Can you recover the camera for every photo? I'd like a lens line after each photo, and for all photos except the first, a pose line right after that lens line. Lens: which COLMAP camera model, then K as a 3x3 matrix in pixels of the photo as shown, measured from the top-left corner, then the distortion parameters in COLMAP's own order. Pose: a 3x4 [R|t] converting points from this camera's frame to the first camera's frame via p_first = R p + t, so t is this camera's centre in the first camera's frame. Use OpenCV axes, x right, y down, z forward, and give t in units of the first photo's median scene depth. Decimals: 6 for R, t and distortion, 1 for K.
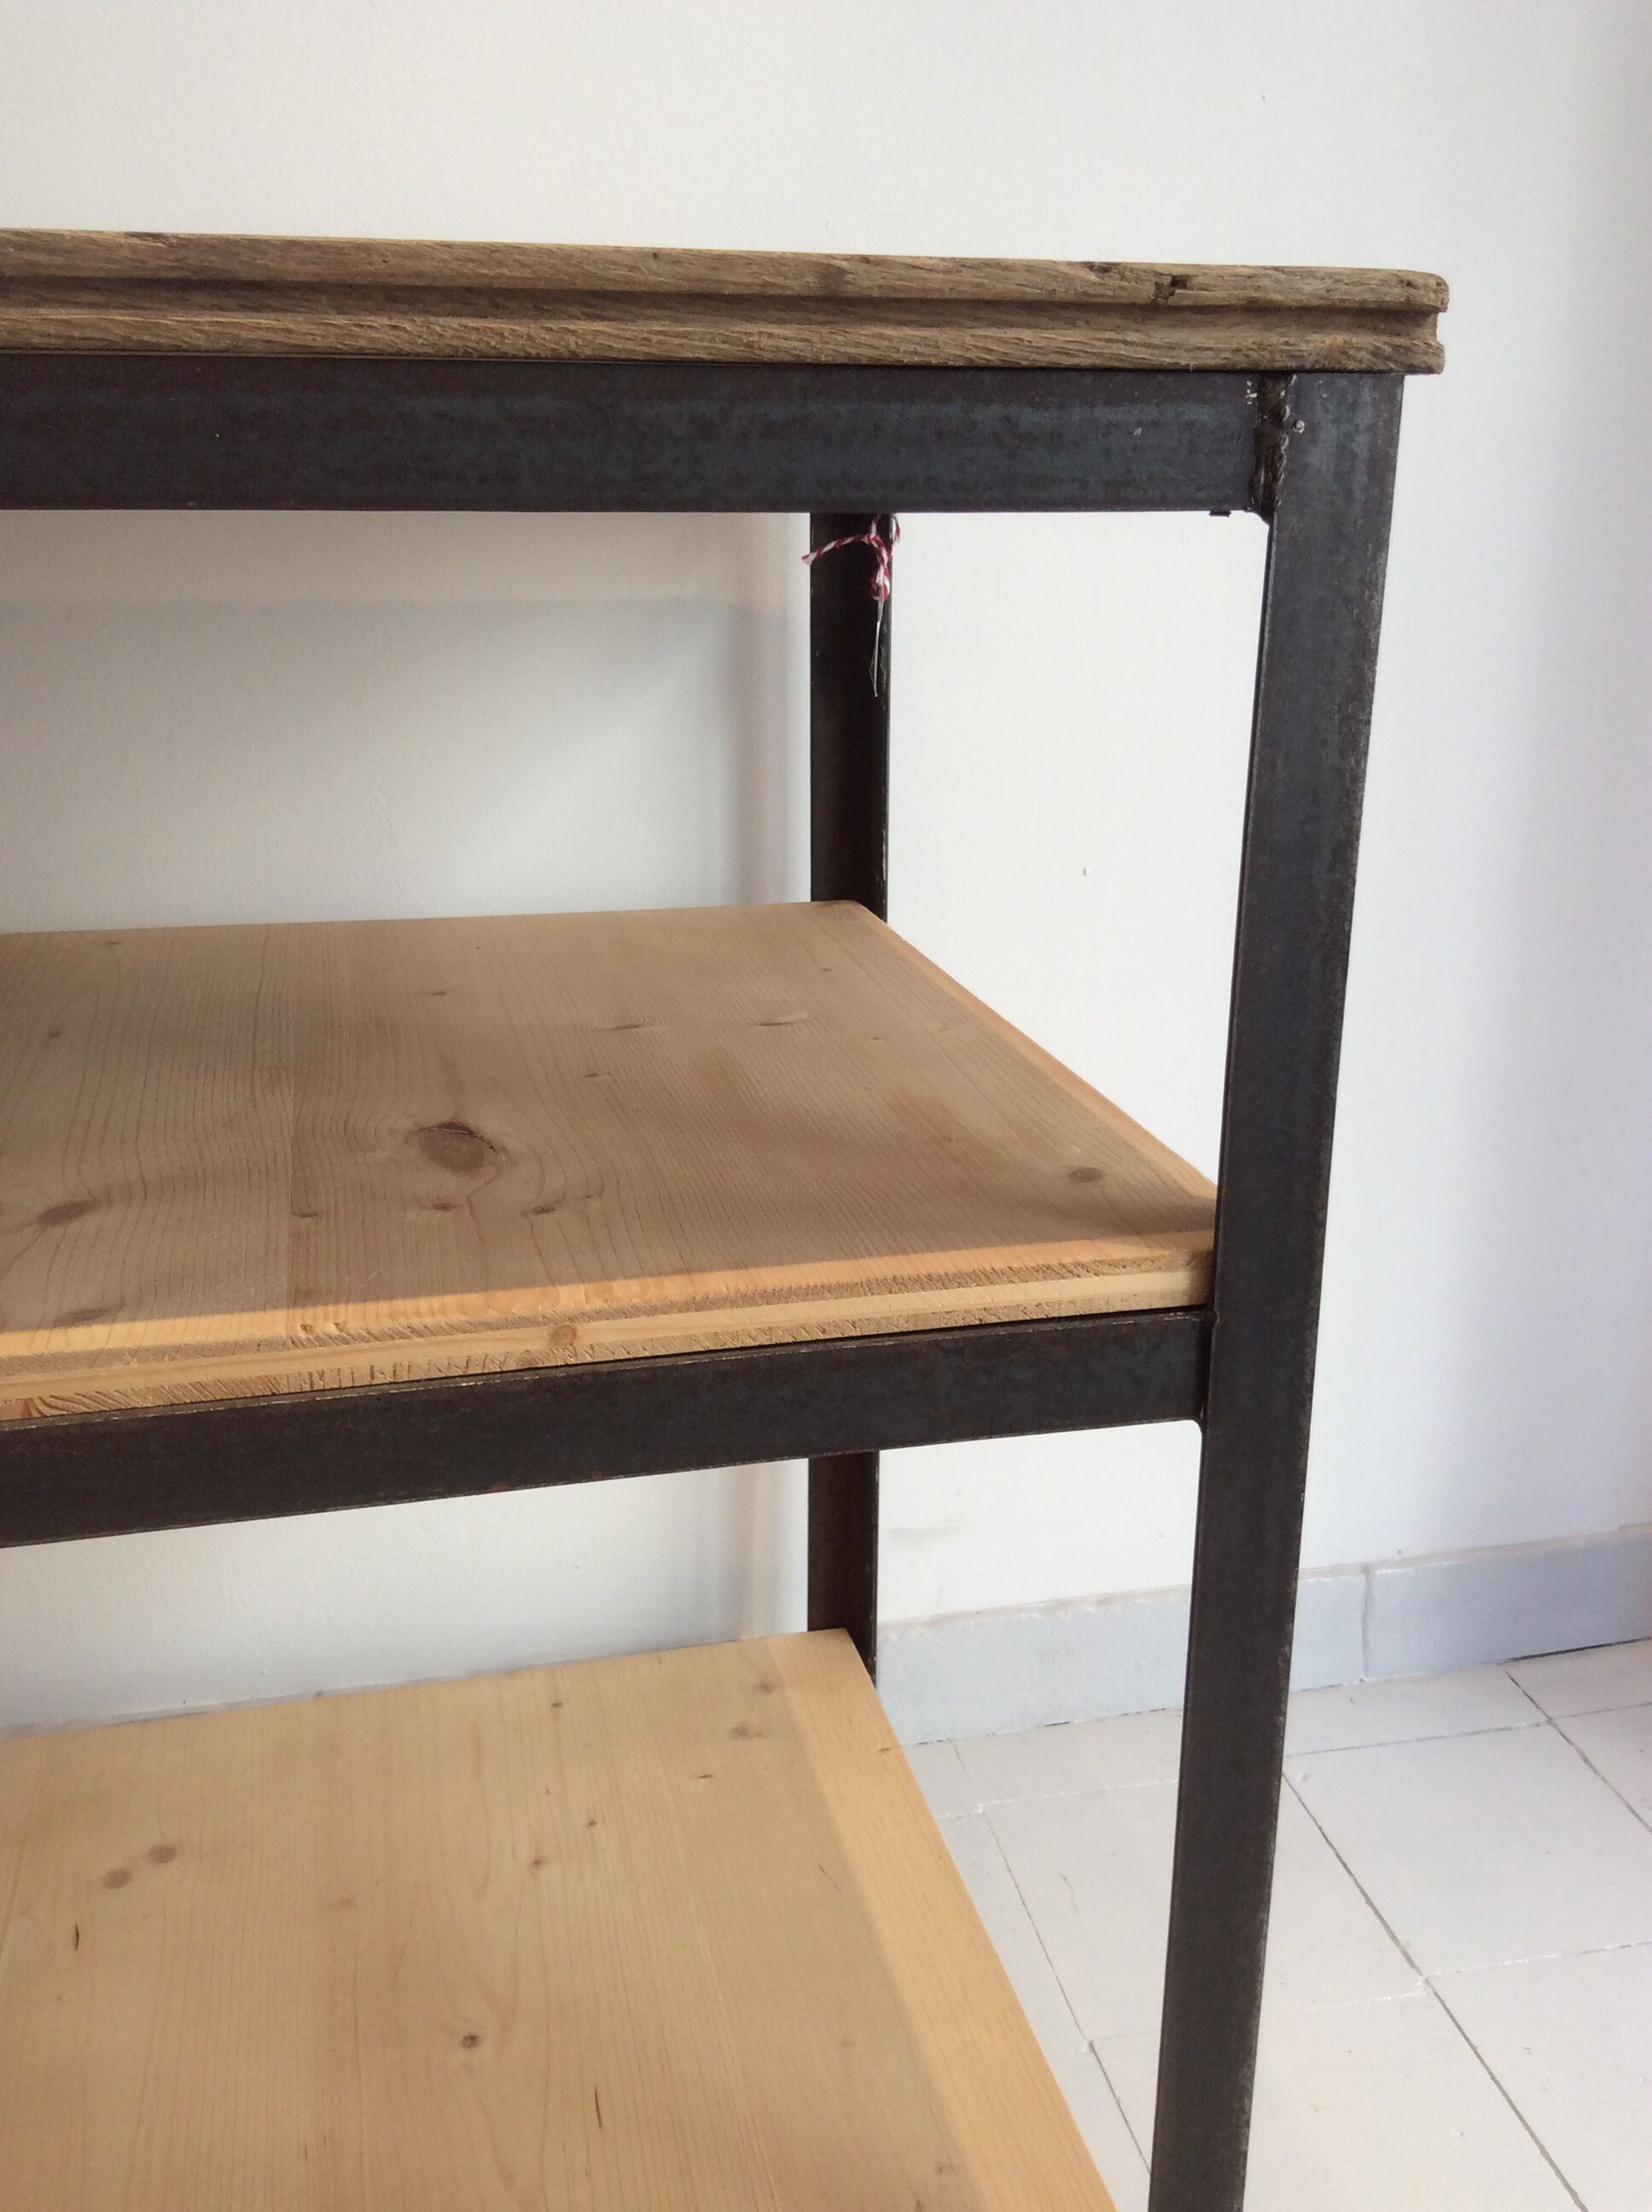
lens RADIAL K [[2004.2, 0, 818.1], [0, 2004.2, 1080.8], [0, 0, 1]] dist [0.189092, -0.418065]
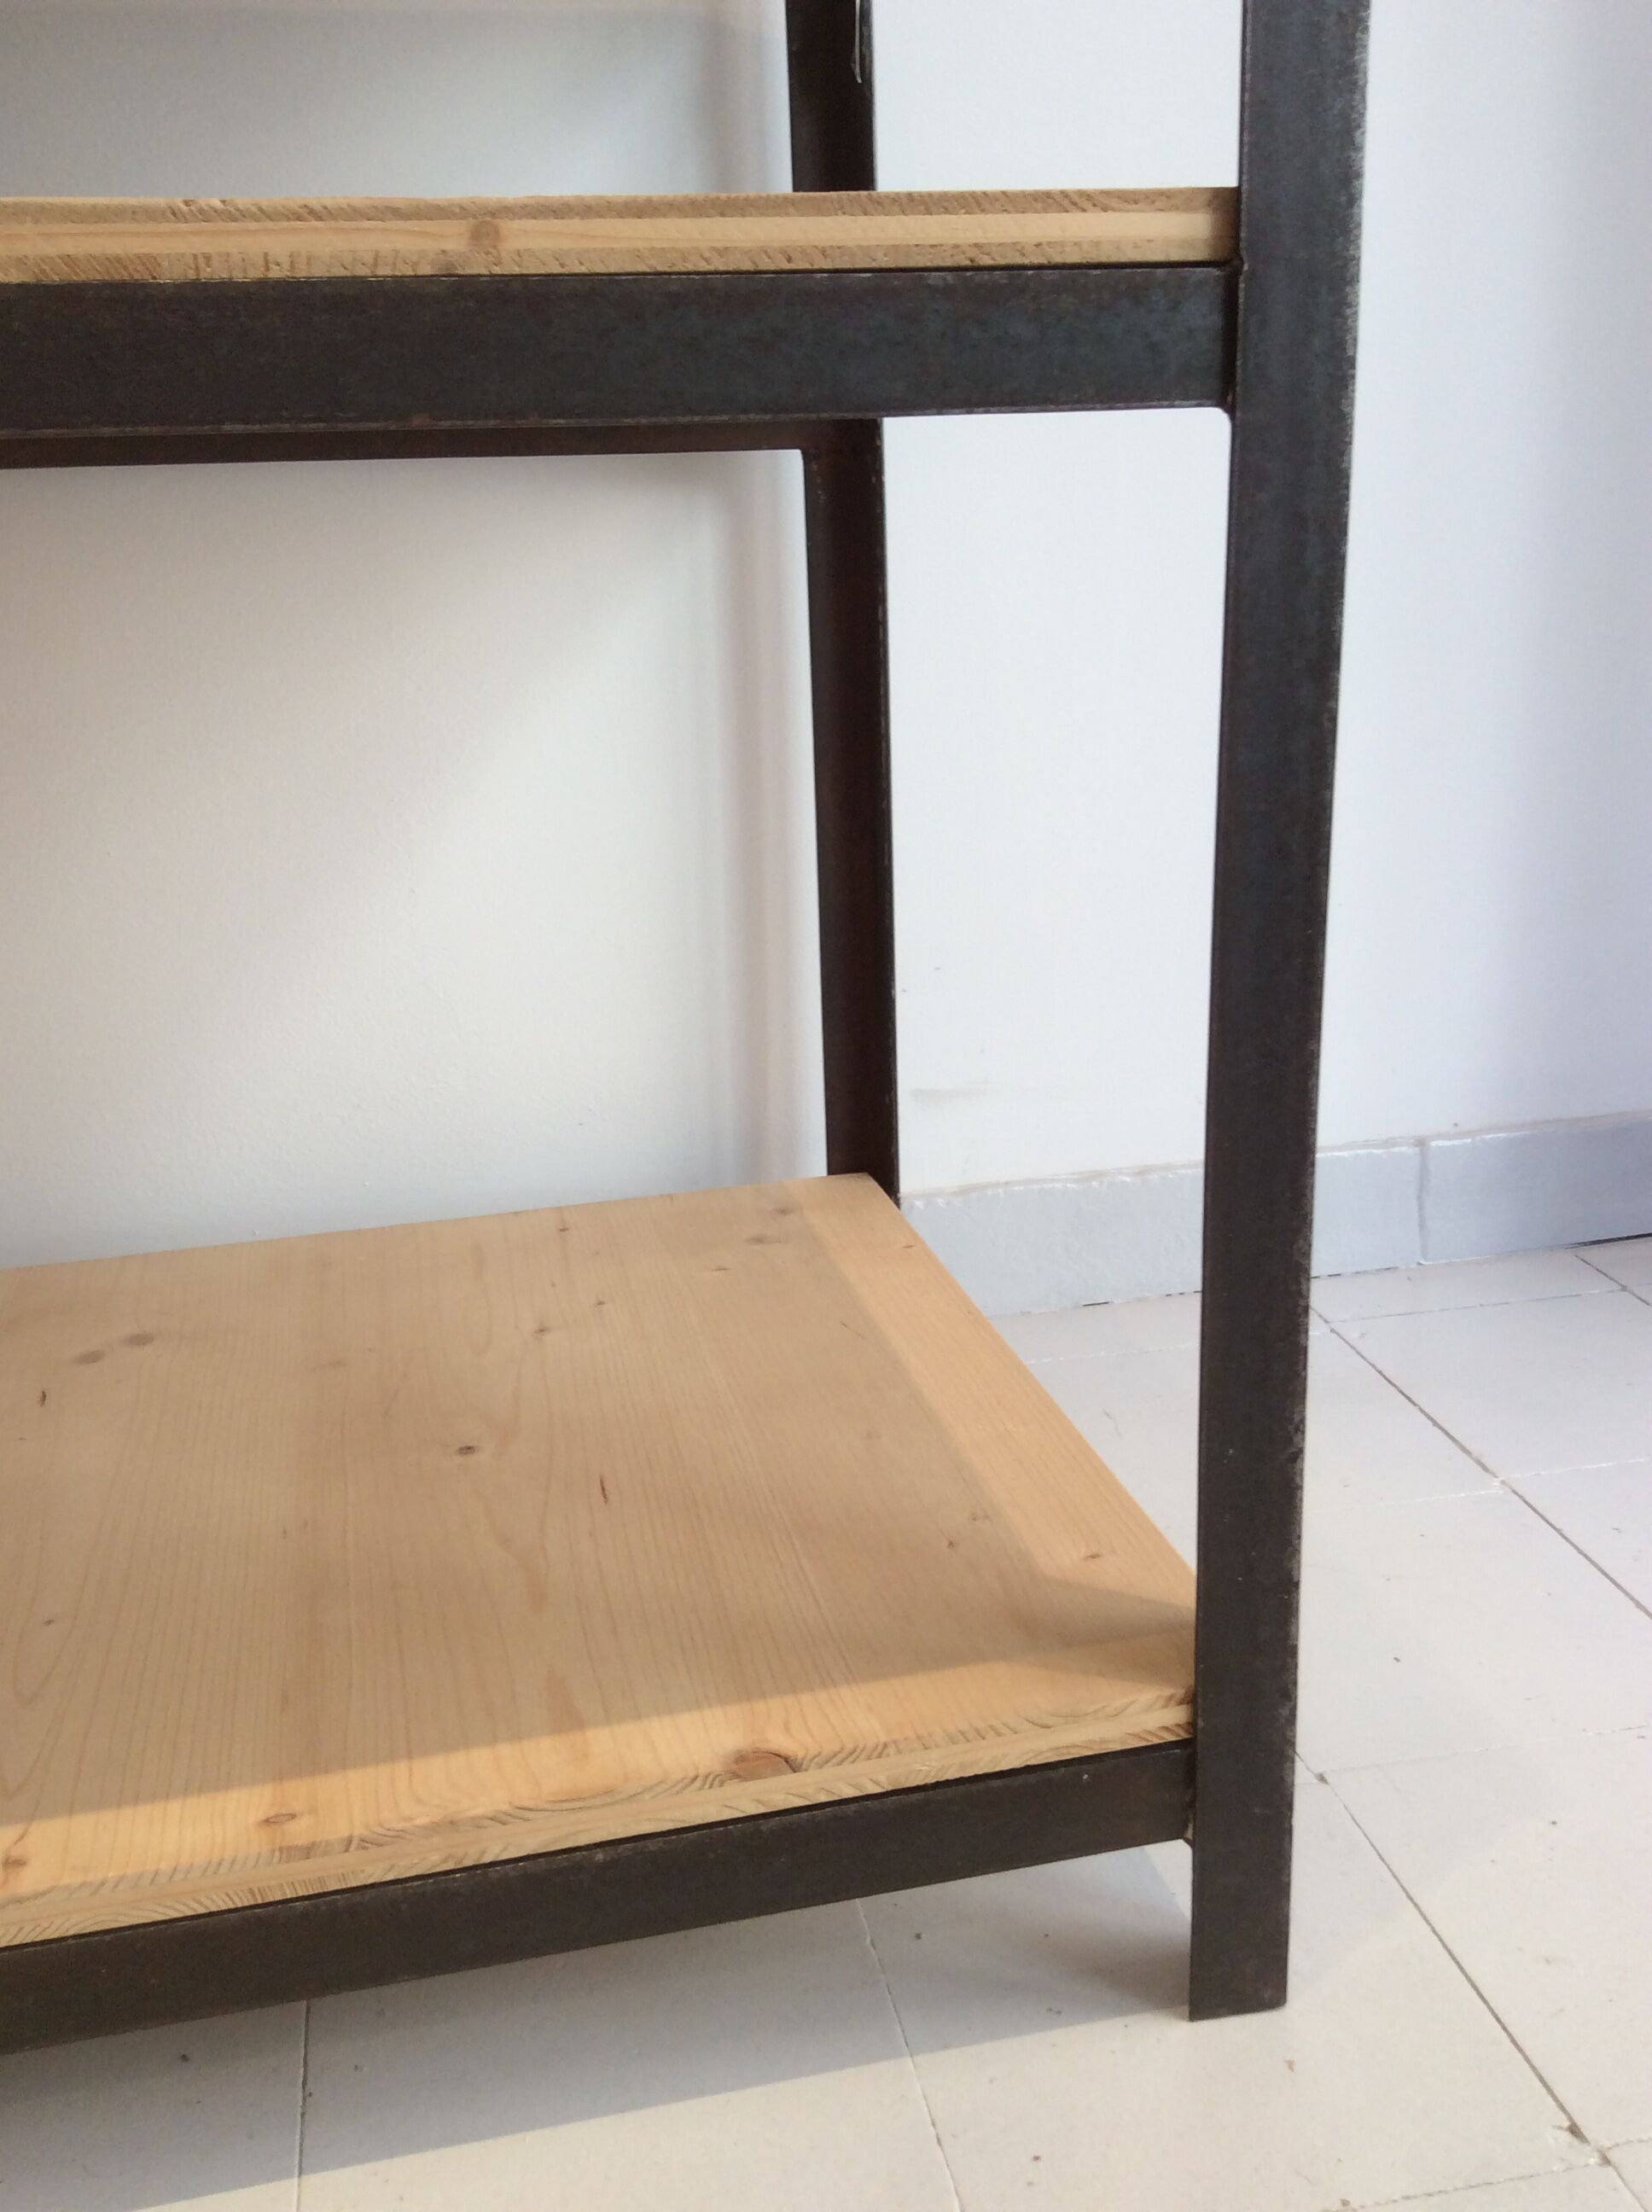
lens RADIAL K [[2004.2, 0, 818.1], [0, 2004.2, 1080.8], [0, 0, 1]] dist [0.189092, -0.418065]
pose [[0.999196, -0.036088, -0.017471, 0.011362], [0.035940, 0.999316, -0.008711, 0.310133], [0.017773, 0.008076, 0.999809, 0.080115]]
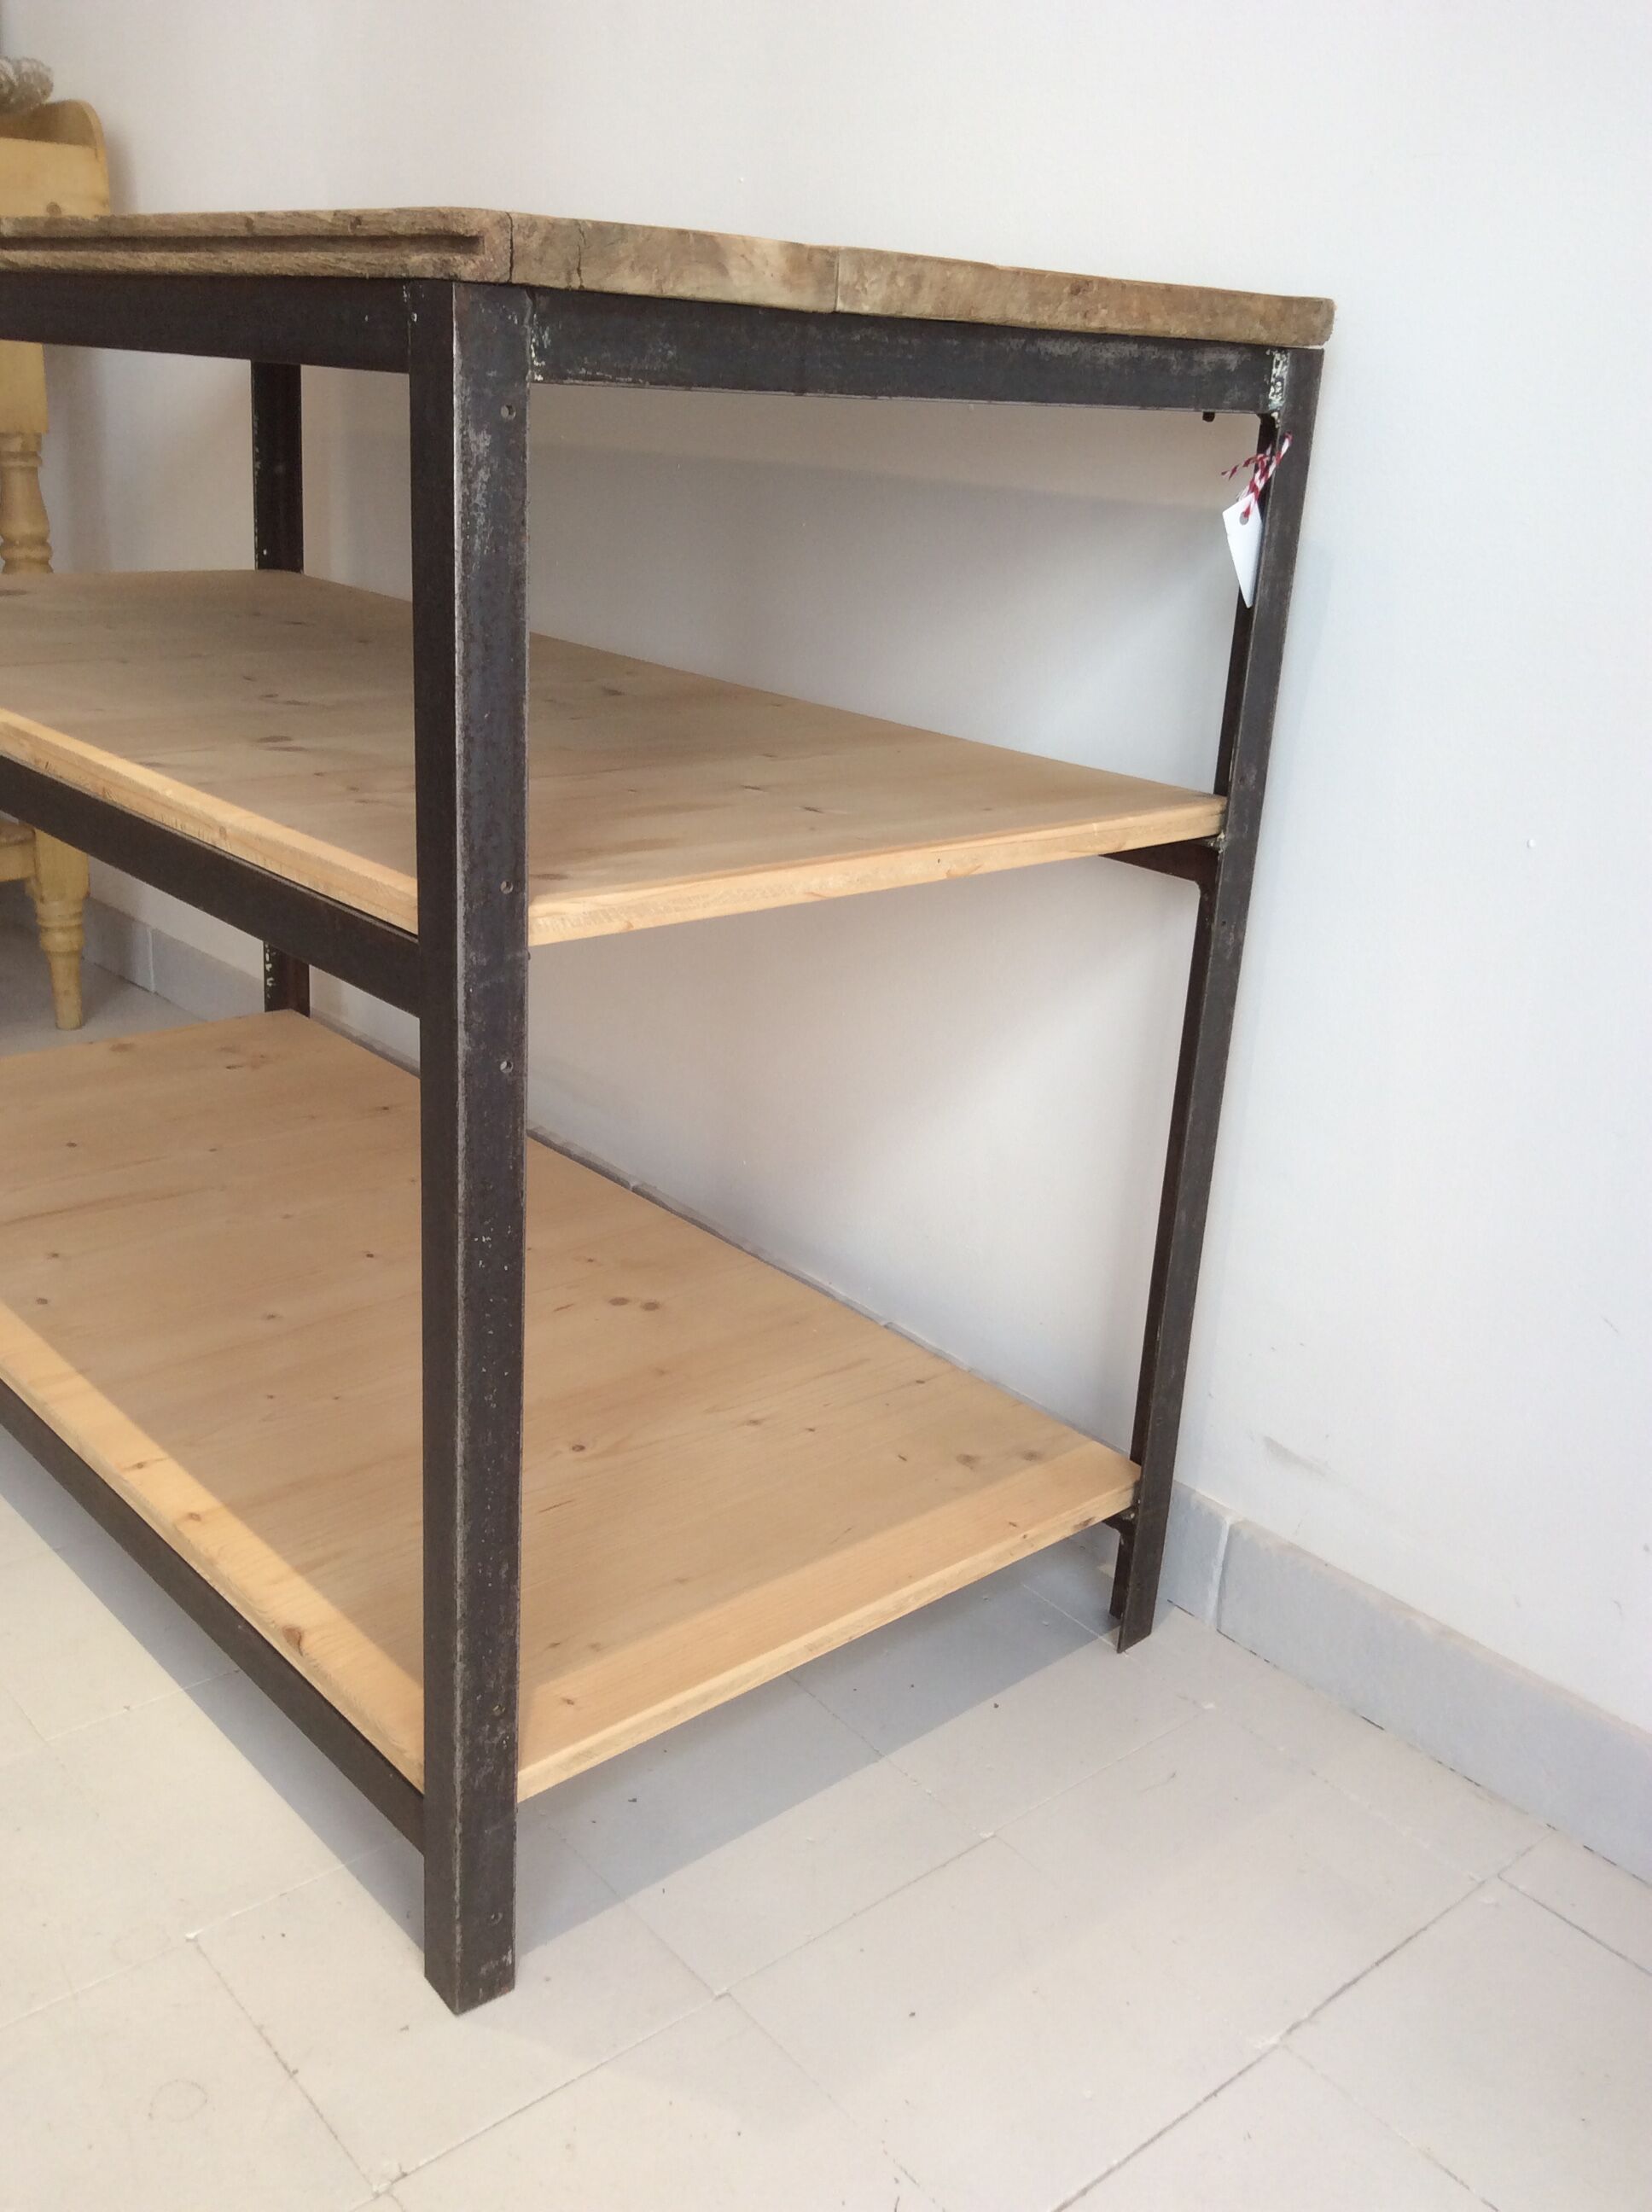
lens RADIAL K [[2004.2, 0, 818.1], [0, 2004.2, 1080.8], [0, 0, 1]] dist [0.189092, -0.418065]
pose [[0.477261, 0.314997, -0.820365, 1.000957], [-0.305125, 0.934866, 0.181451, -0.092606], [0.824088, 0.163715, 0.542288, 0.301873]]
